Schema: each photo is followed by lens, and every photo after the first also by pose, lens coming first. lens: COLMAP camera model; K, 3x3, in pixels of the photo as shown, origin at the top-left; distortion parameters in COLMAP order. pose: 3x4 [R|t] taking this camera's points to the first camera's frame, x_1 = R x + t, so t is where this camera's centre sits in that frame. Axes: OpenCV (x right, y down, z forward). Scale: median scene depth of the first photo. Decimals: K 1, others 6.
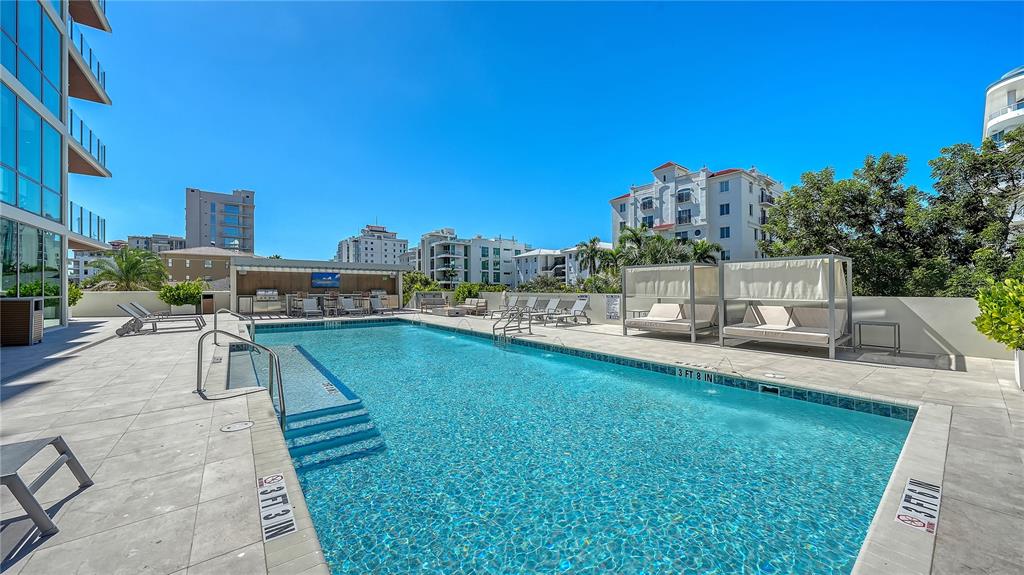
lens RADIAL K [[359.5, 0, 502.8], [0, 359.5, 288.9], [0, 0, 1]] dist [0.000321, 0.000014]
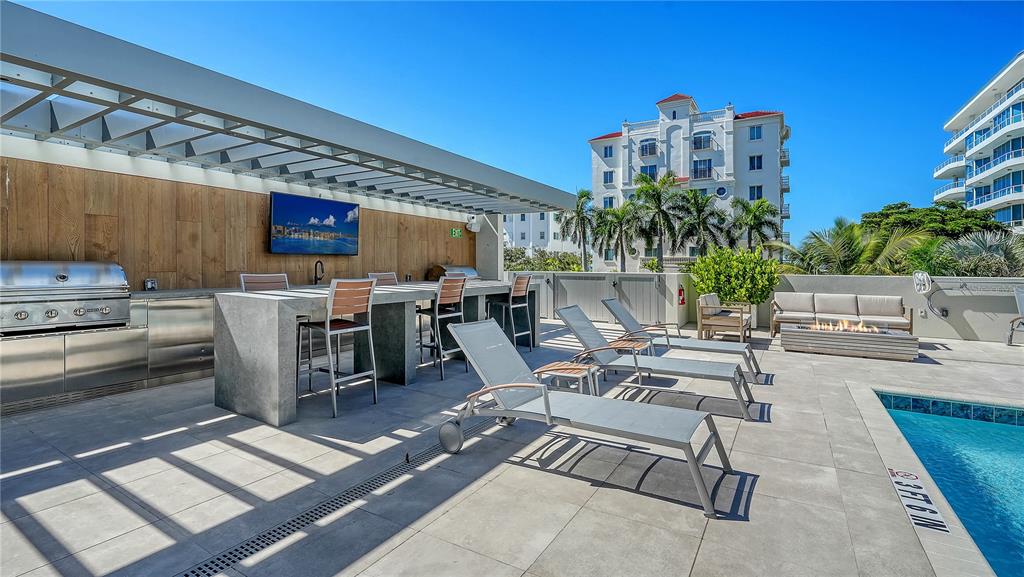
lens RADIAL K [[456.3, 0, 513.0], [0, 456.3, 268.6], [0, 0, 1]] dist [-0.015815, -0.000179]
pose [[0.929437, 0.002230, 0.368975, -0.200964], [-0.004844, 0.999969, 0.006159, 0.000908], [-0.368950, -0.007512, 0.929419, 0.271122]]
